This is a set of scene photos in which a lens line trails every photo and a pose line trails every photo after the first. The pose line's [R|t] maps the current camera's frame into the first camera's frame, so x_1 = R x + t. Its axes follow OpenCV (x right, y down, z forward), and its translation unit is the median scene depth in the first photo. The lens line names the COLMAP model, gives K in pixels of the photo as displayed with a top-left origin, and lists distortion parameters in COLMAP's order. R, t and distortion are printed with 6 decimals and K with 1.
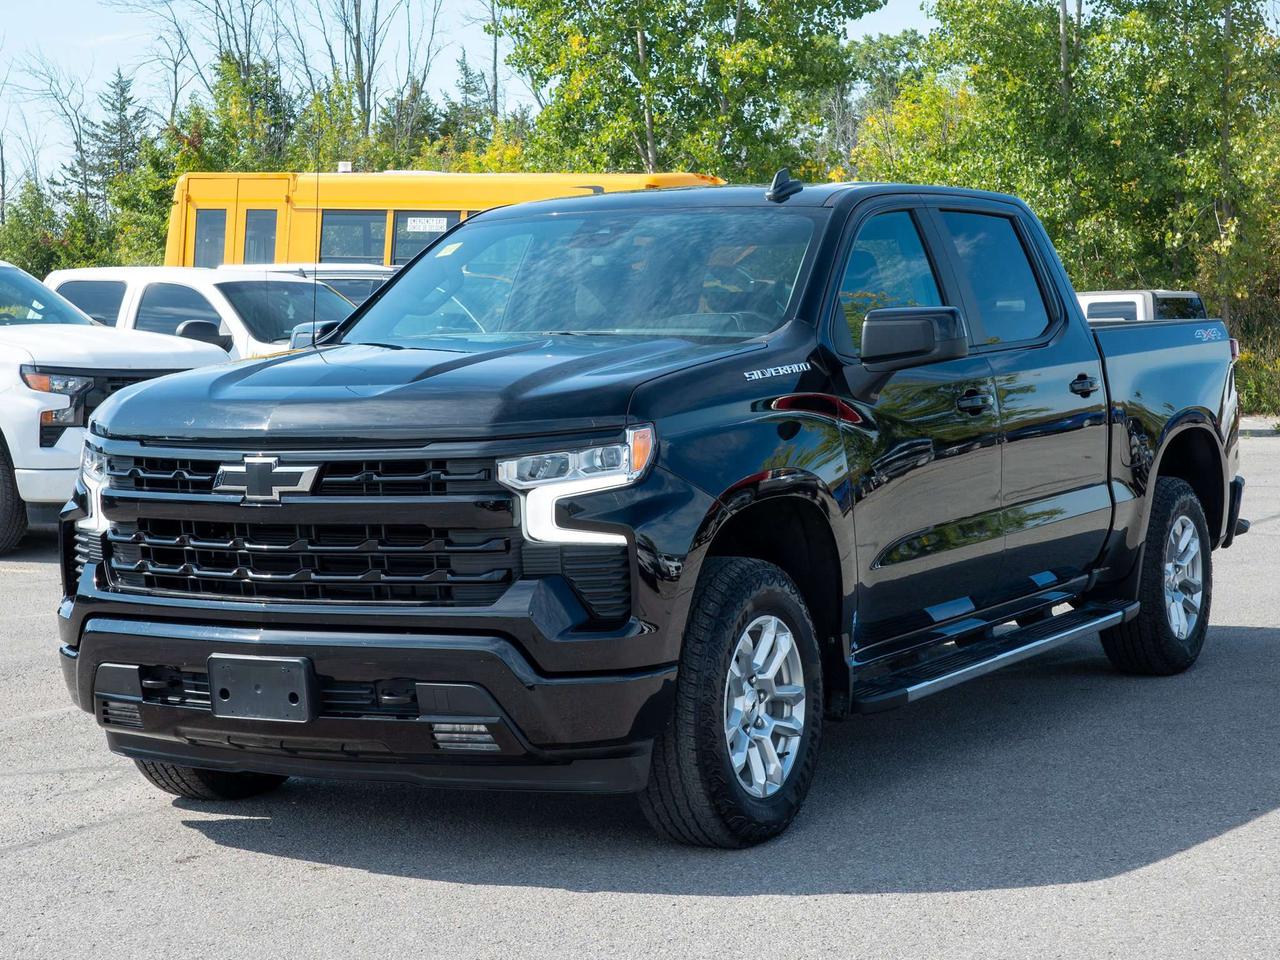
lens RADIAL K [[2811.1, 0, 640.0], [0, 2811.1, 480.0], [0, 0, 1]] dist [0.040343, 0.538892]
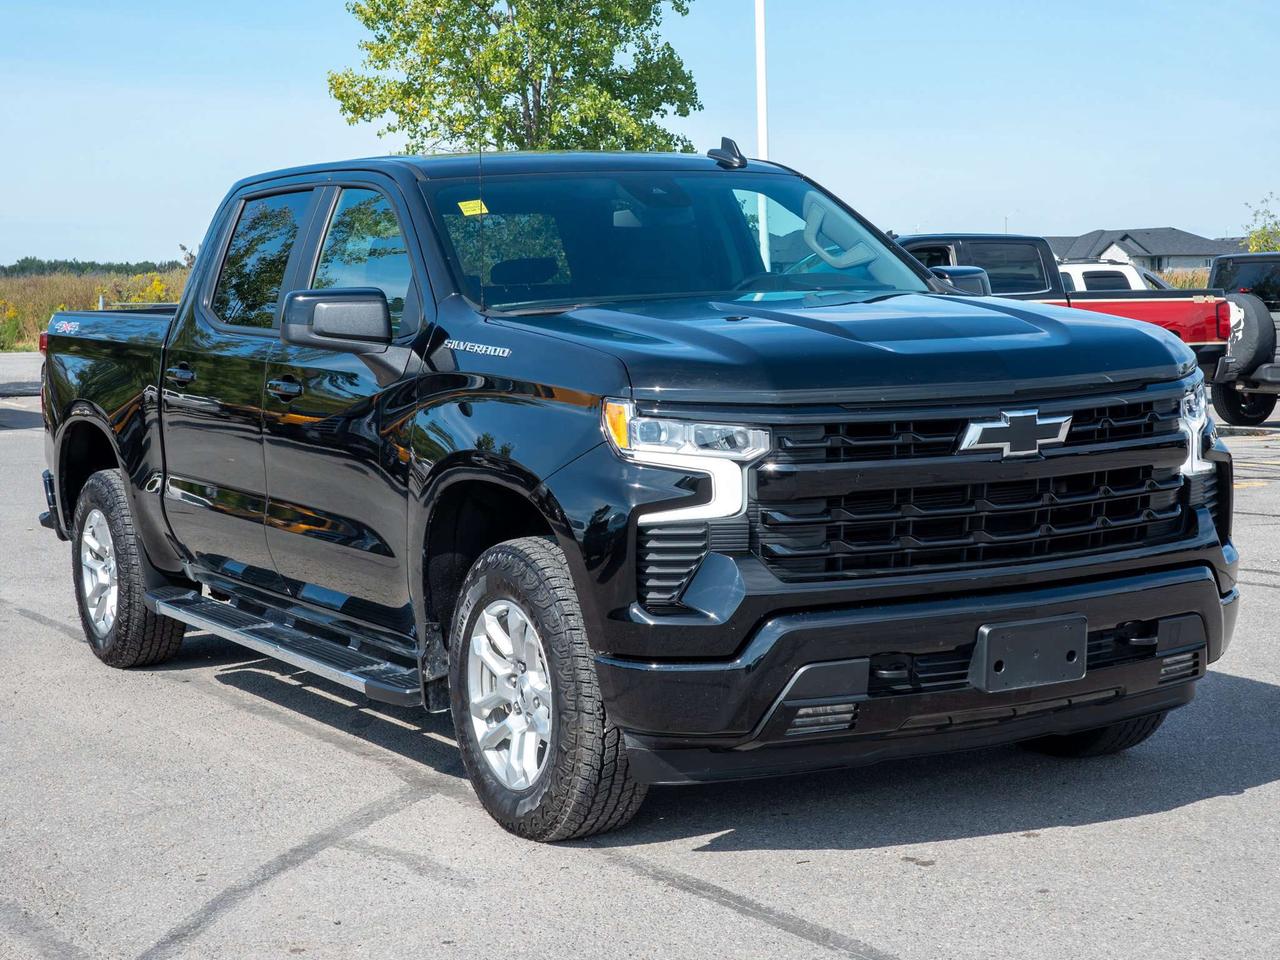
lens RADIAL K [[2587.2, 0, 640.0], [0, 2587.2, 480.0], [0, 0, 1]] dist [0.027352, 0.157301]
pose [[0.469573, -0.065366, 0.880471, -0.961790], [0.073356, 0.996696, 0.034872, -0.024476], [-0.879841, 0.048213, 0.472816, 0.699647]]
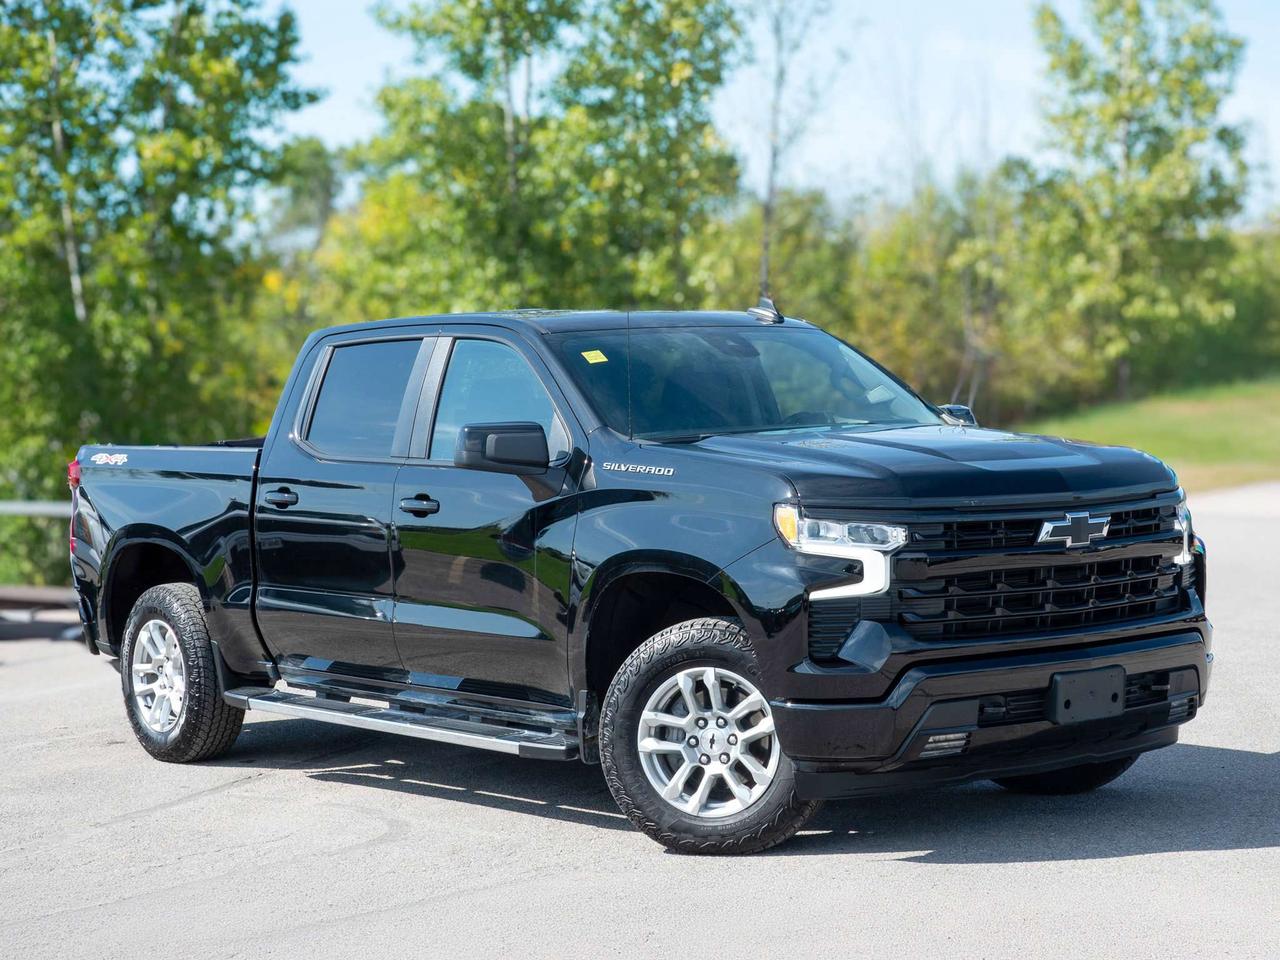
lens RADIAL K [[3015.0, 0, 640.0], [0, 3015.0, 480.0], [0, 0, 1]] dist [-0.033880, 0.103870]
pose [[0.329921, -0.017107, 0.943853, -1.475115], [0.079423, 0.996794, -0.009696, -0.025201], [-0.940661, 0.078162, 0.330222, 0.734497]]
